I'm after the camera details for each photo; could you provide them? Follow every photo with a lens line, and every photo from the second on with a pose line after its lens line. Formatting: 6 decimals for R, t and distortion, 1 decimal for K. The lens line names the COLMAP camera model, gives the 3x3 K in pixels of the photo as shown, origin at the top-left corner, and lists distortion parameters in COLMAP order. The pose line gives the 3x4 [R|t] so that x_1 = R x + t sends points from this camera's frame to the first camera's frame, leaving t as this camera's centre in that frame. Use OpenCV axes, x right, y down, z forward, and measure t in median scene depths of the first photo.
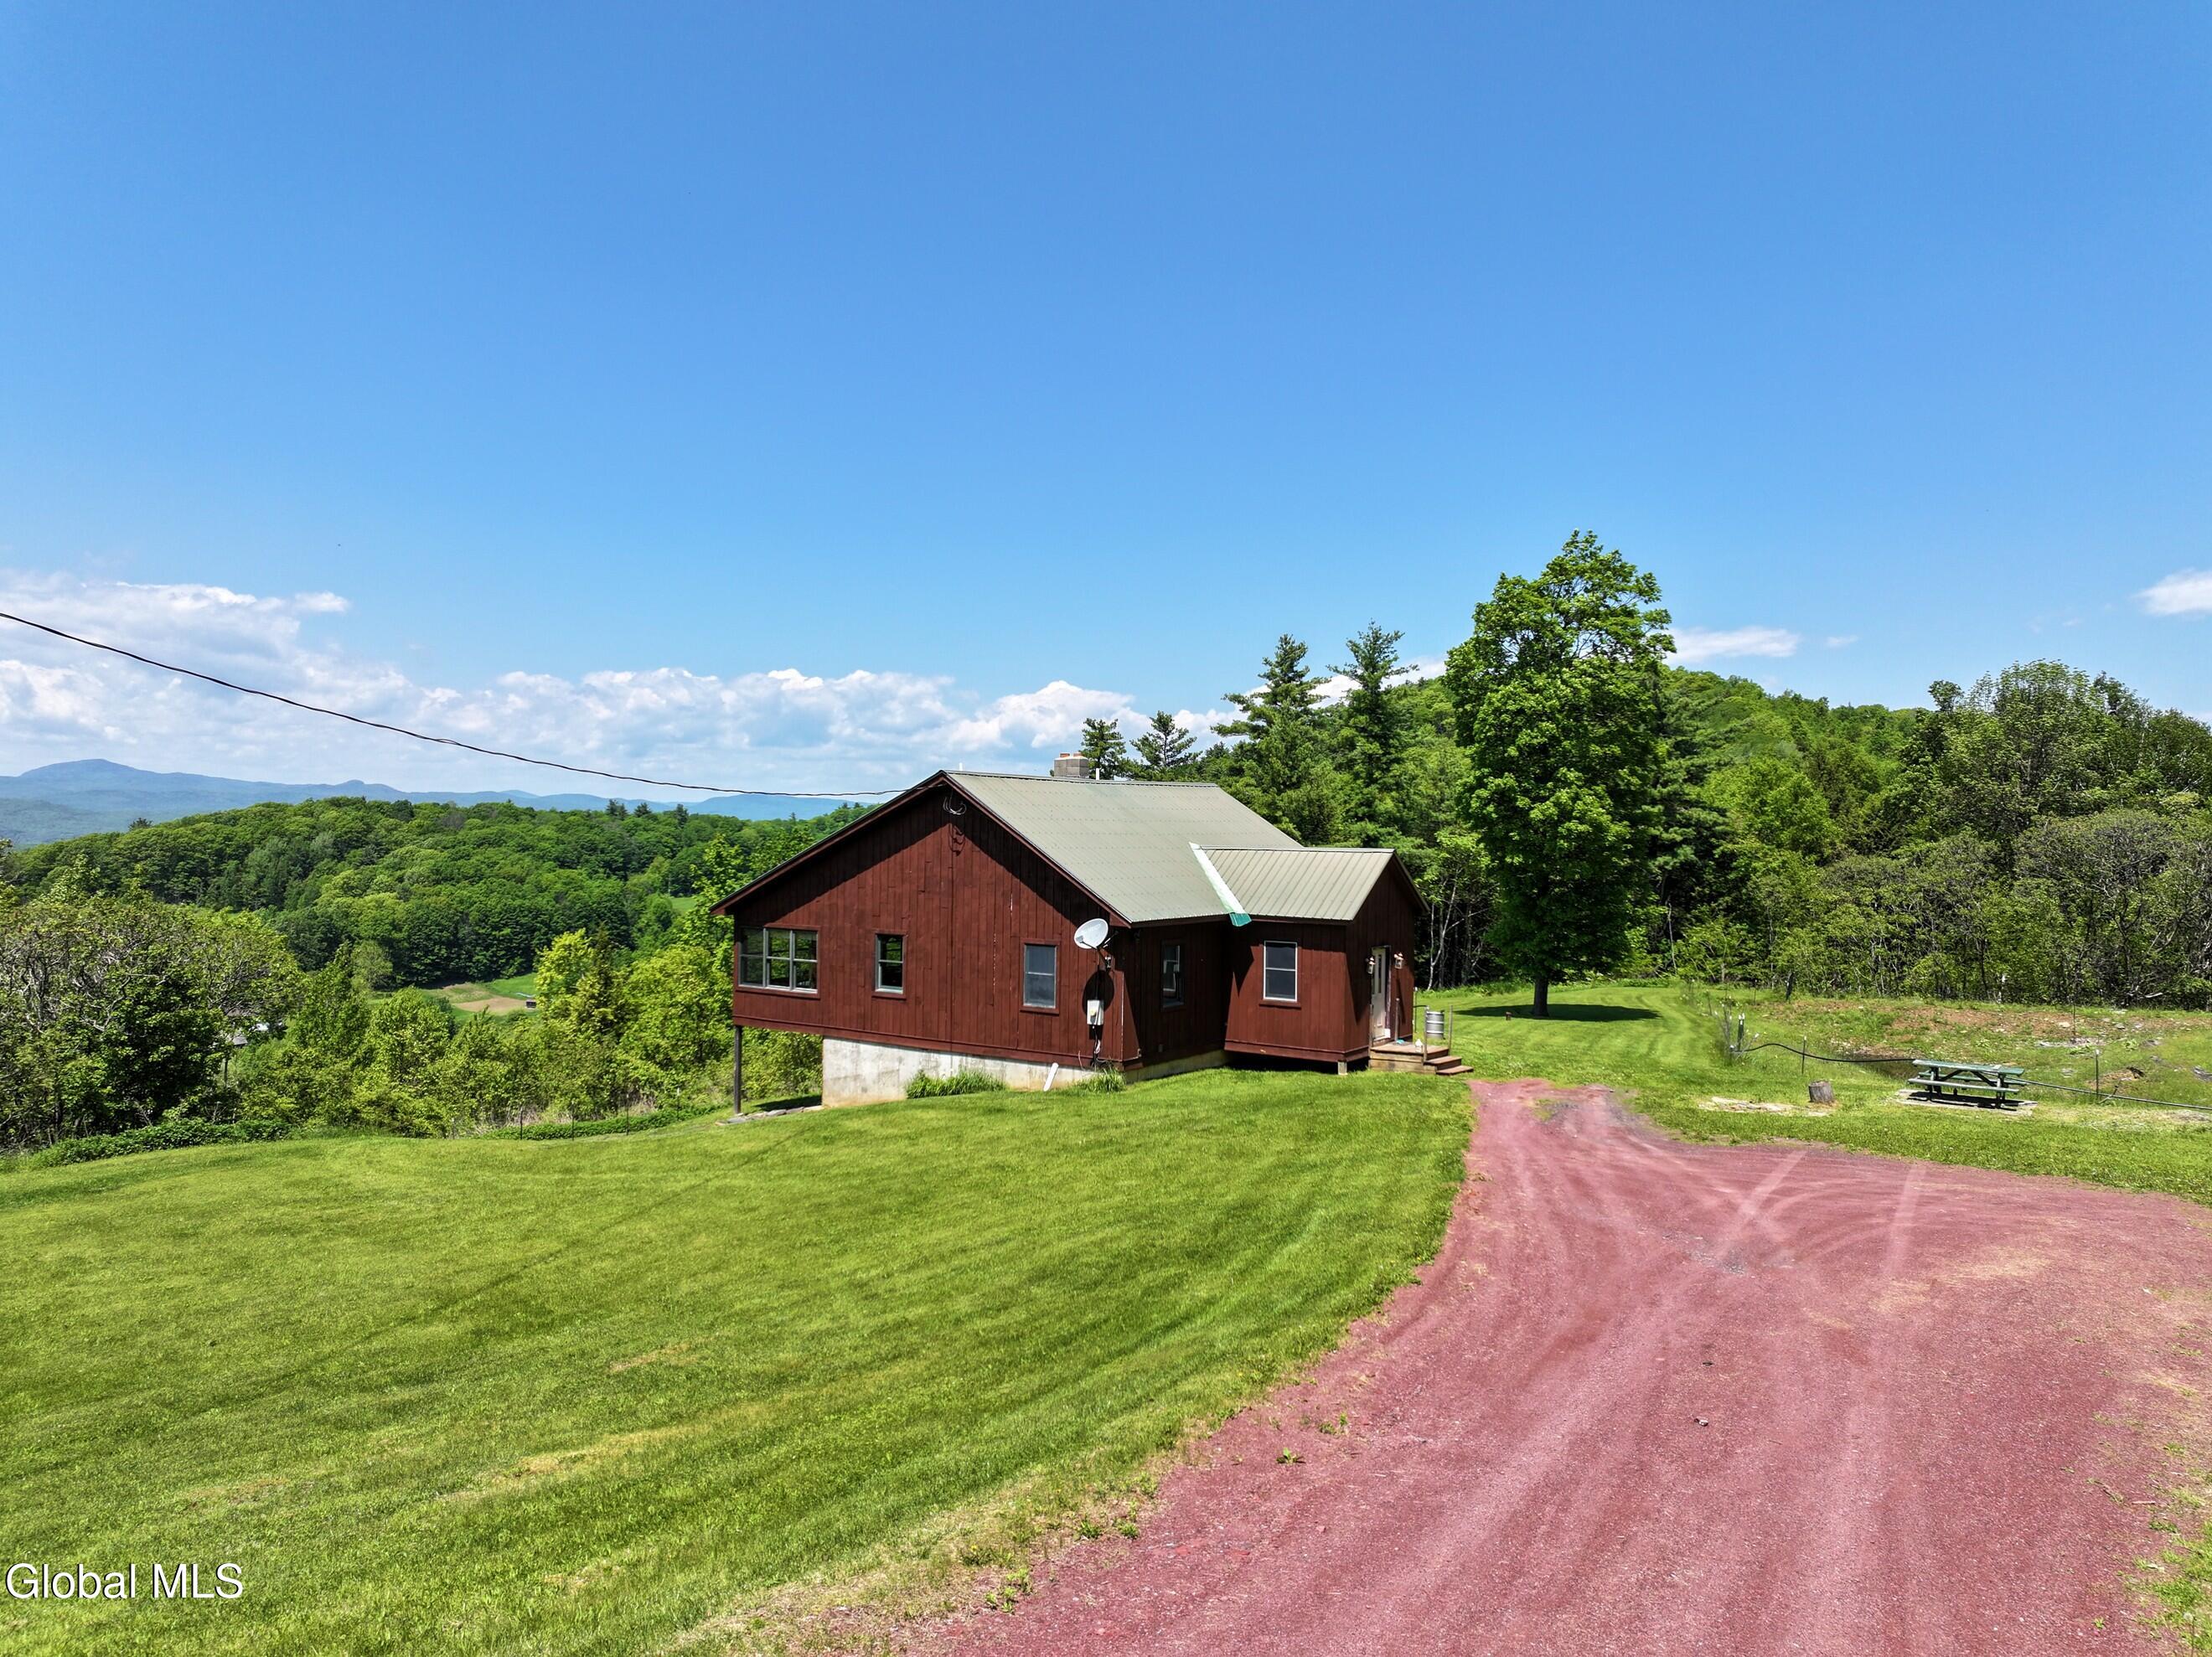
lens RADIAL K [[1558.6, 0, 1101.1], [0, 1558.6, 834.9], [0, 0, 1]] dist [0.003994, 0.001318]
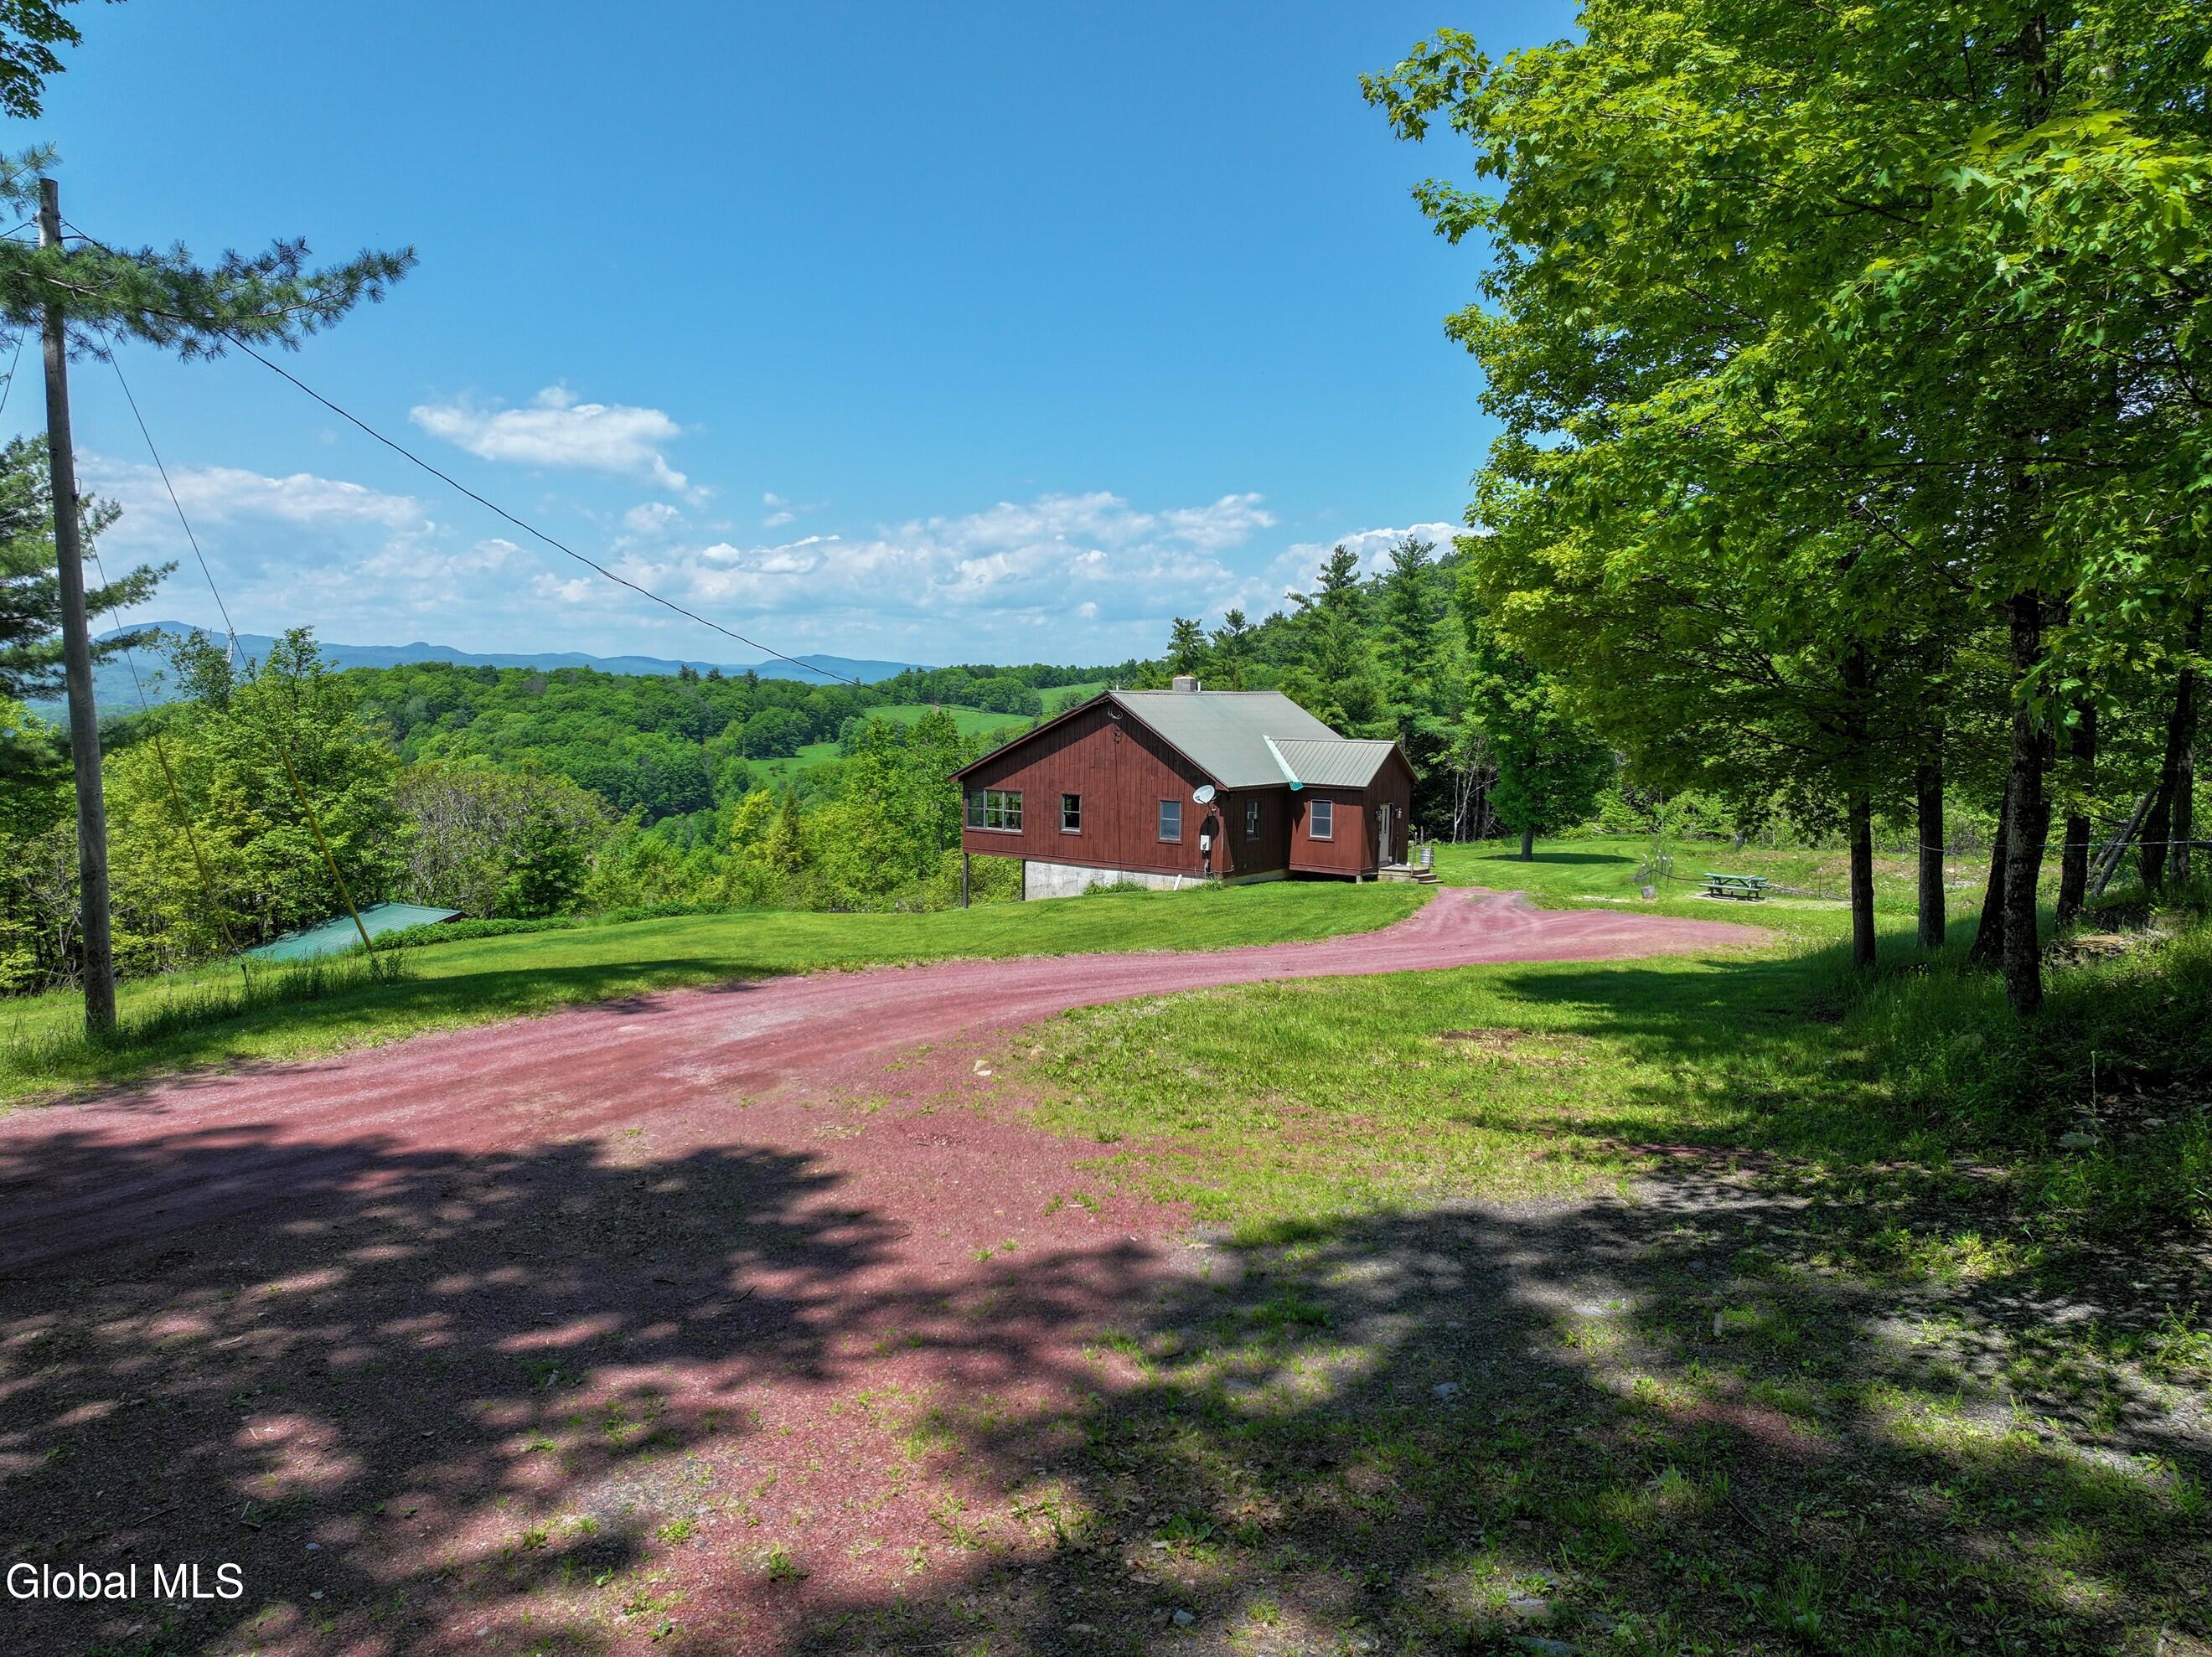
lens RADIAL K [[1558.6, 0, 1101.1], [0, 1558.6, 834.9], [0, 0, 1]] dist [0.003994, 0.001318]
pose [[0.999324, 0.005561, -0.036328, -0.019482], [-0.002366, 0.996171, 0.087393, -0.013034], [0.036675, -0.087248, 0.995511, -0.224816]]
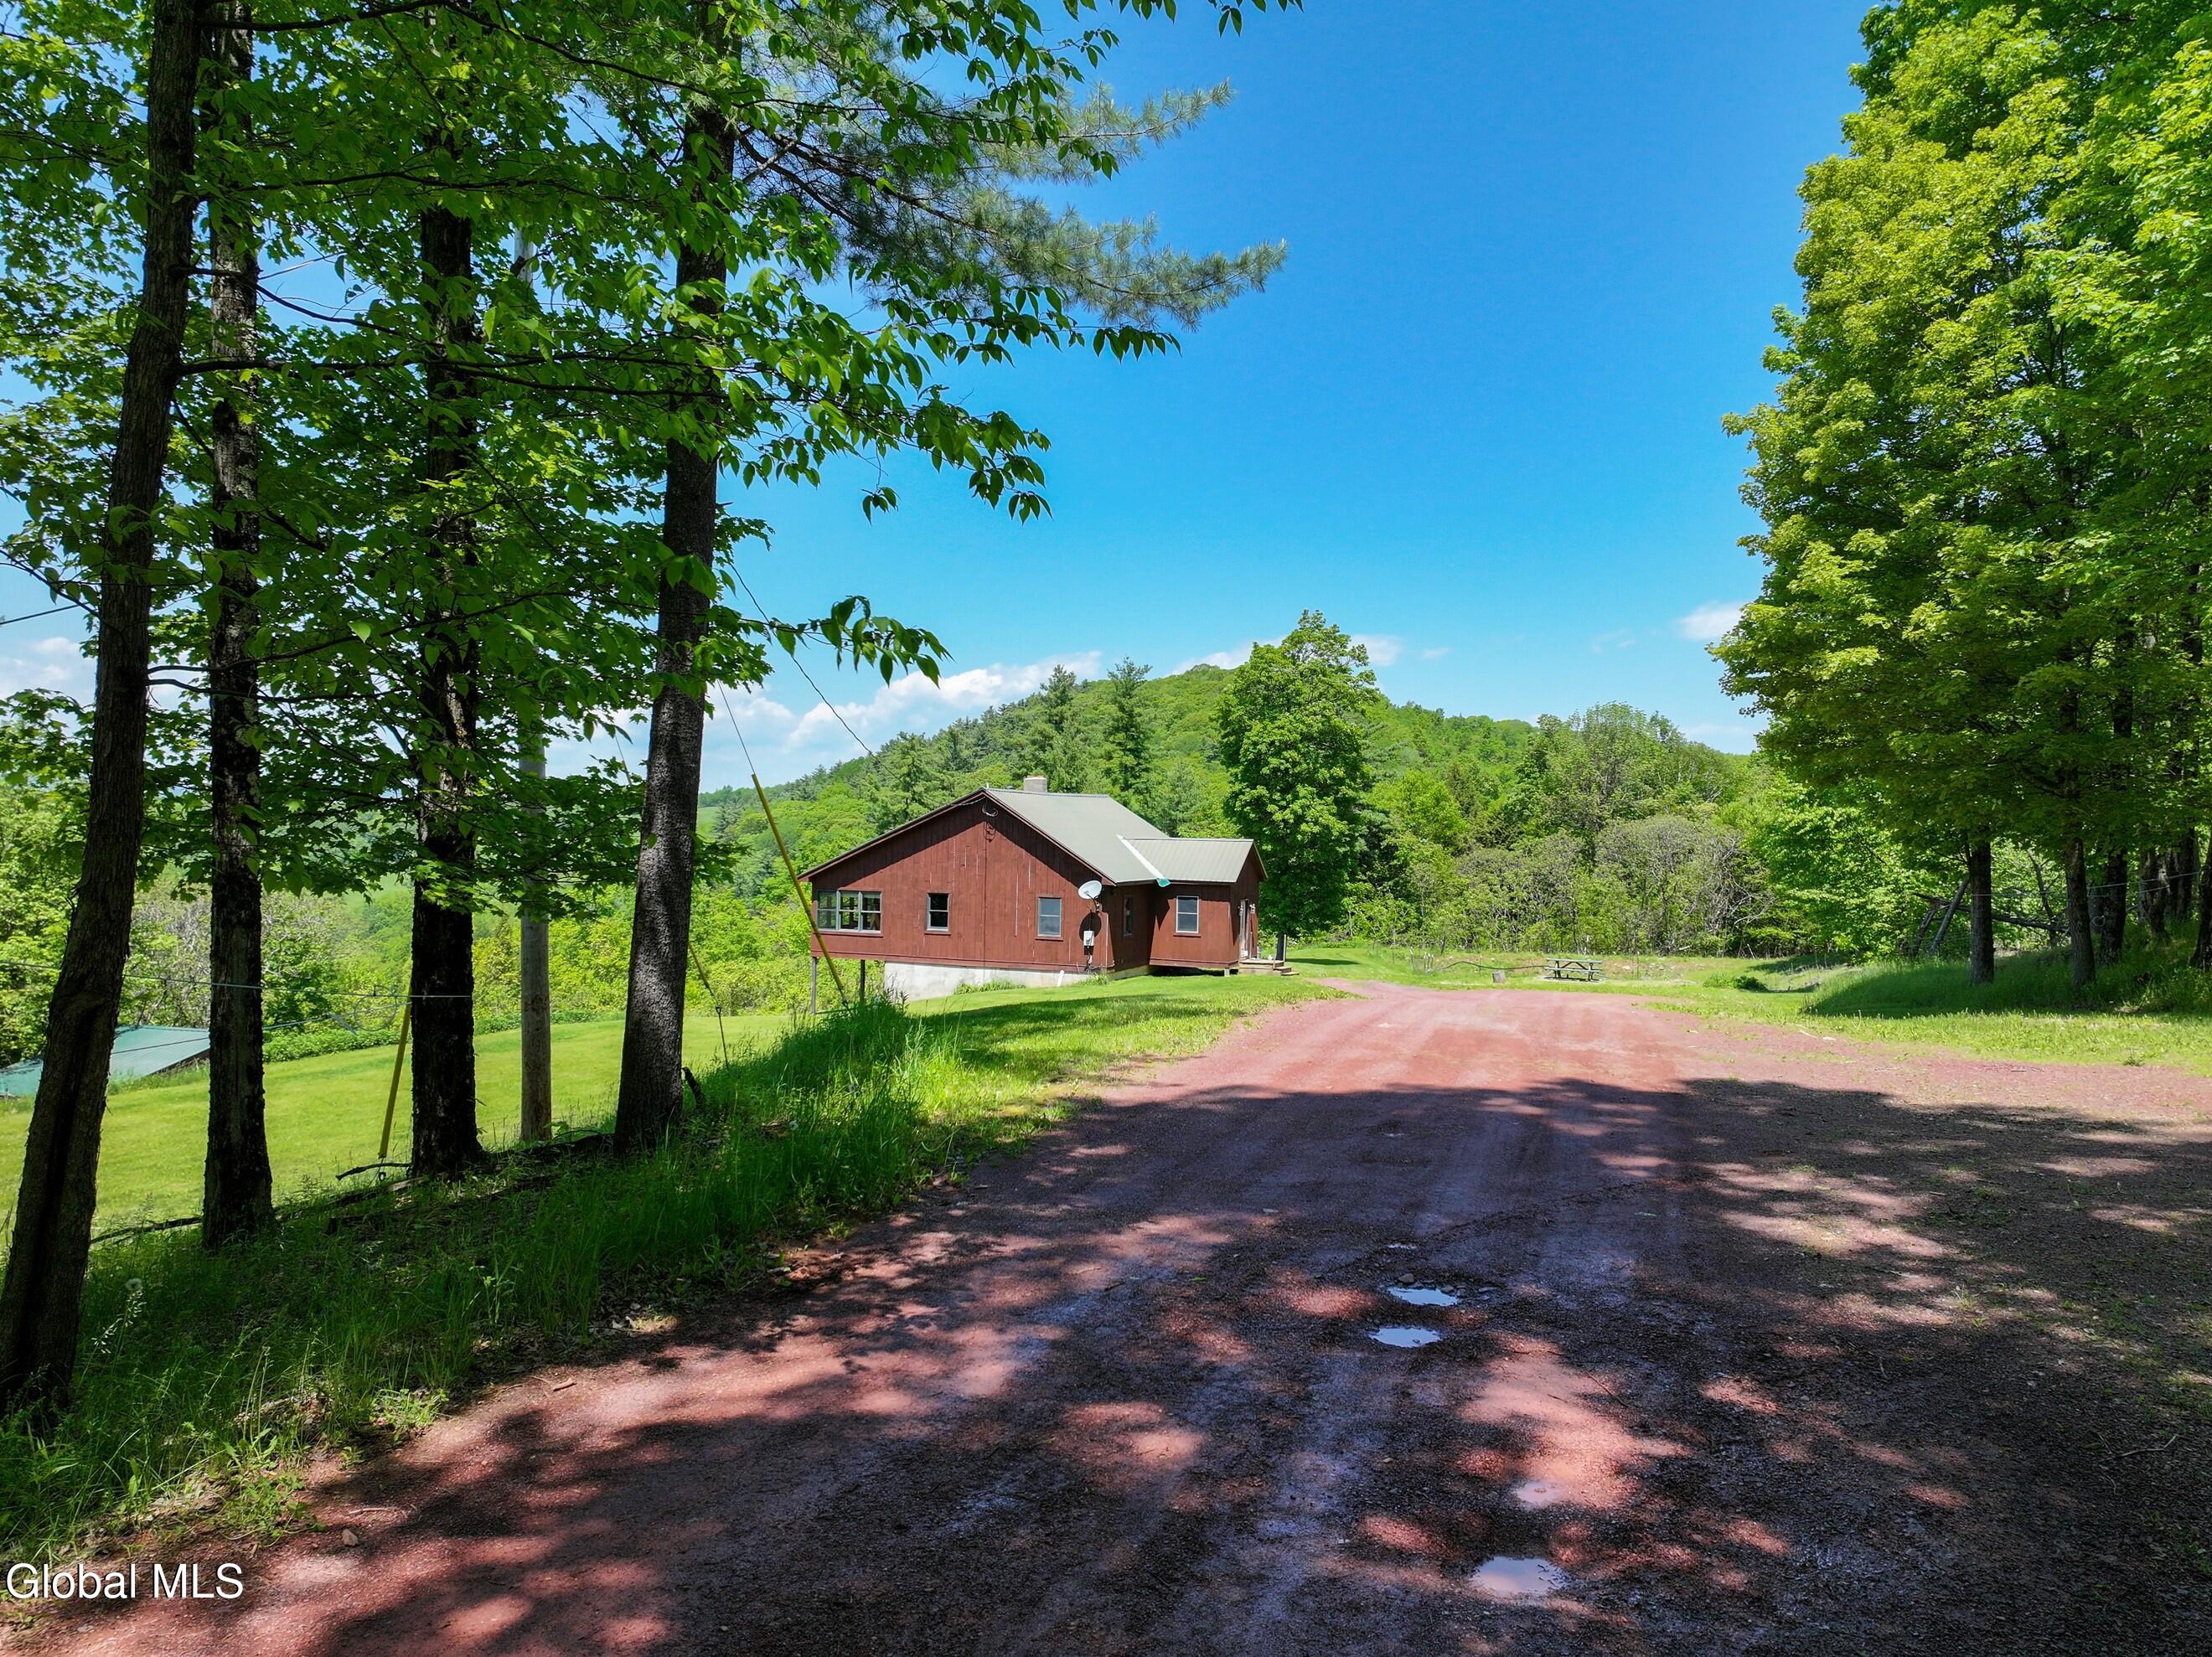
lens RADIAL K [[1558.6, 0, 1101.1], [0, 1558.6, 834.9], [0, 0, 1]] dist [0.003994, 0.001318]
pose [[0.975020, 0.006529, 0.222022, -0.129034], [-0.007573, 0.999964, 0.003849, -0.000462], [-0.221989, -0.005434, 0.975034, -0.217226]]
